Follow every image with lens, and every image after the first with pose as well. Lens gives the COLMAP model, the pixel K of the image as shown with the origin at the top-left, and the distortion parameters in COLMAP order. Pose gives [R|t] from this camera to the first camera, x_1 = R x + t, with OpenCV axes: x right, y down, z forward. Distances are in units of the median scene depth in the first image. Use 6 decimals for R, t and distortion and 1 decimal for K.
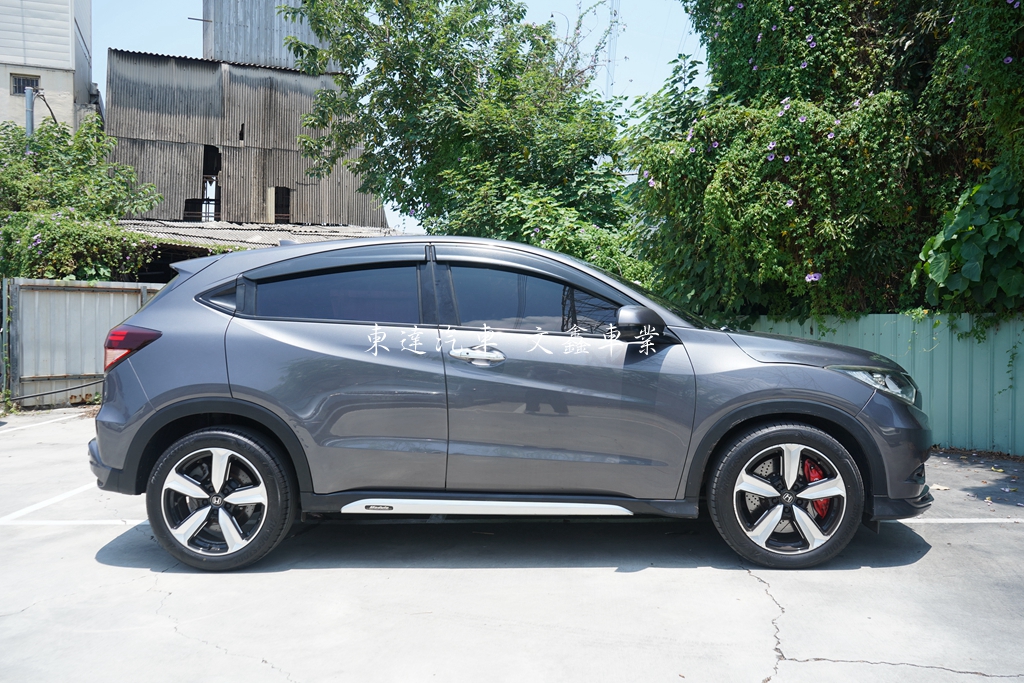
lens RADIAL K [[867.3, 0, 516.5], [0, 867.3, 338.4], [0, 0, 1]] dist [-0.010809, 0.003561]
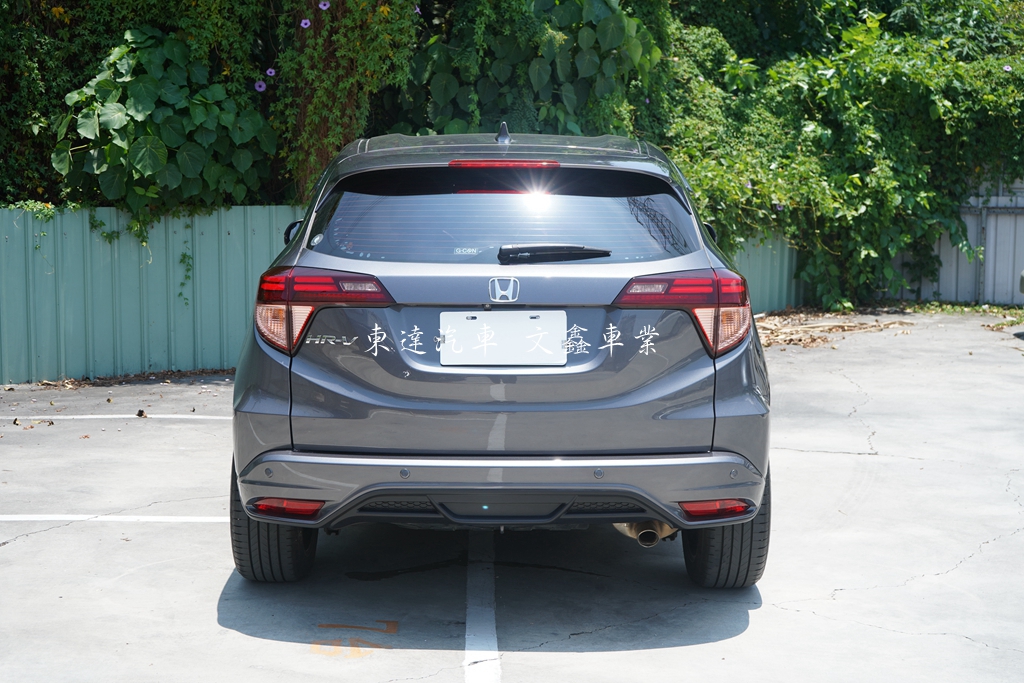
lens RADIAL K [[1527.3, 0, 513.2], [0, 1527.3, 340.0], [0, 0, 1]] dist [-0.023131, 0.000000]
pose [[-0.056066, -0.104535, 0.992940, -0.858623], [0.019666, 0.994195, 0.105777, -0.046145], [-0.998233, 0.025458, -0.053685, 0.656203]]
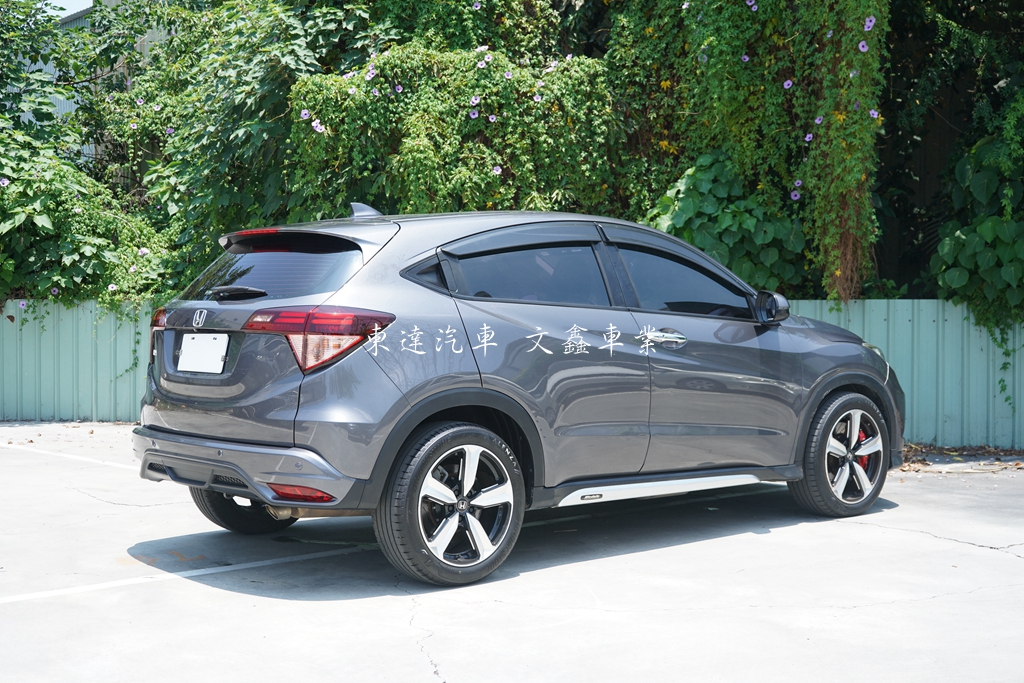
lens RADIAL K [[1449.3, 0, 513.1], [0, 1449.3, 332.3], [0, 0, 1]] dist [-0.070781, 0.000000]
pose [[0.725037, -0.005307, 0.688690, -0.691113], [0.008644, 0.999962, -0.001395, 0.007173], [-0.688656, 0.006964, 0.725055, -0.056135]]
